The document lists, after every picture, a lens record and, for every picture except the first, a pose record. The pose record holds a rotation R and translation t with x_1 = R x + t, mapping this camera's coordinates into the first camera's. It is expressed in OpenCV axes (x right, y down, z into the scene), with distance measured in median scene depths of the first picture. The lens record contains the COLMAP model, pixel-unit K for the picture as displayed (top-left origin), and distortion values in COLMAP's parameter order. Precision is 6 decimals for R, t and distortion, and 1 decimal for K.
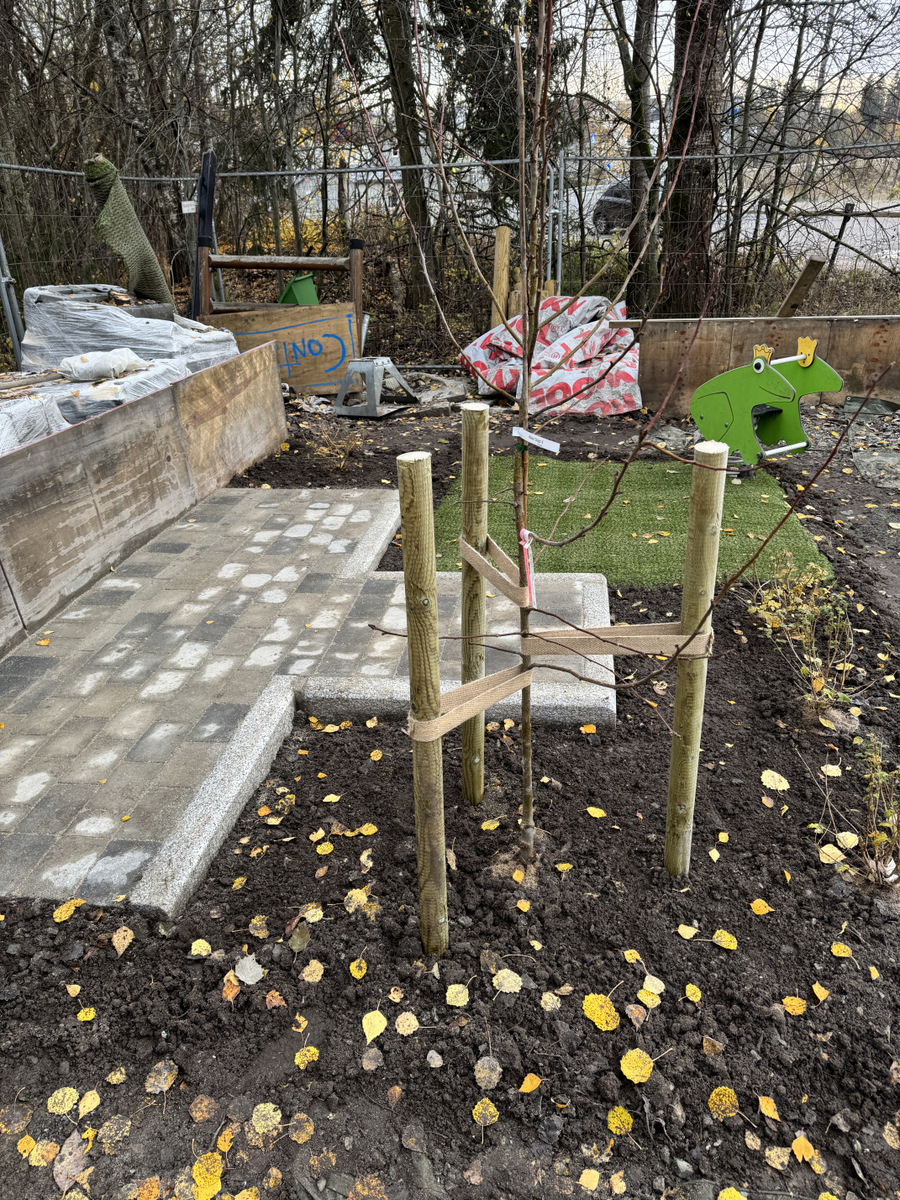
lens RADIAL K [[832.2, 0, 449.3], [0, 832.2, 610.8], [0, 0, 1]] dist [0.073735, -0.081025]
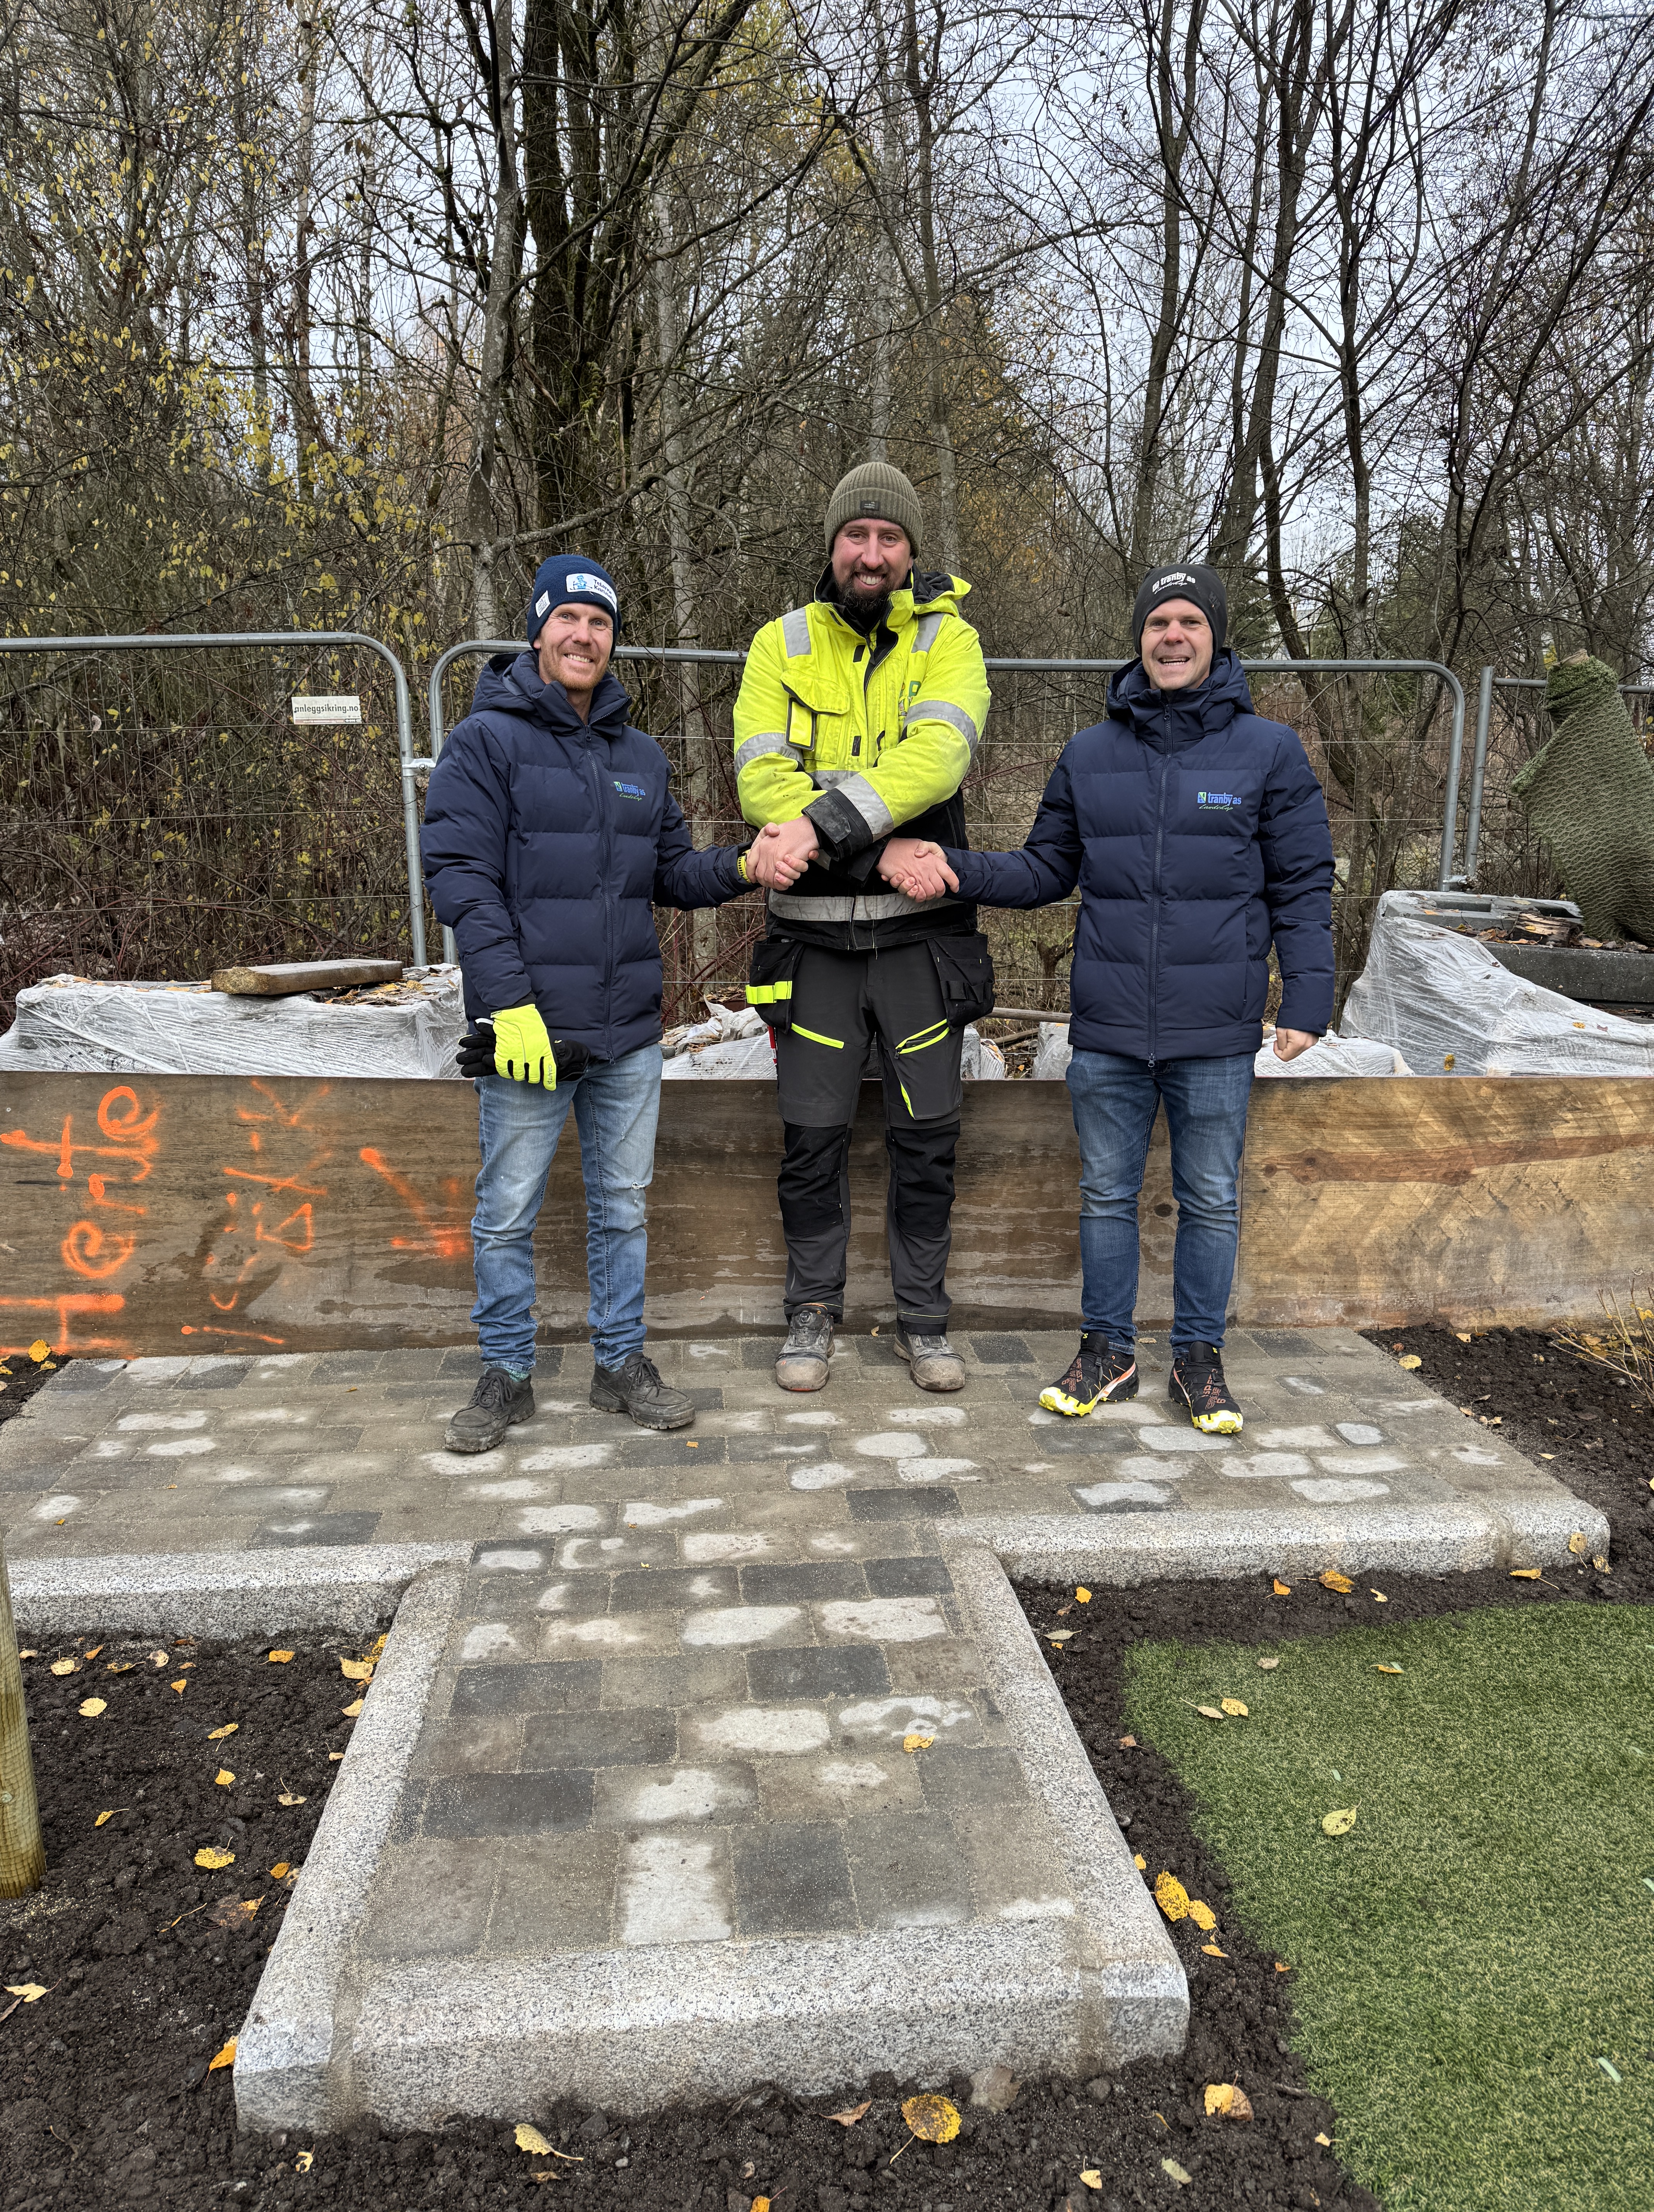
lens RADIAL K [[1533.9, 0, 827.2], [0, 1533.9, 1111.9], [0, 0, 1]] dist [0.073735, -0.081025]
pose [[0.241092, 0.221660, -0.944850, 0.598338], [-0.438200, 0.893540, 0.097810, -0.302722], [0.865942, 0.390452, 0.312557, 0.673668]]
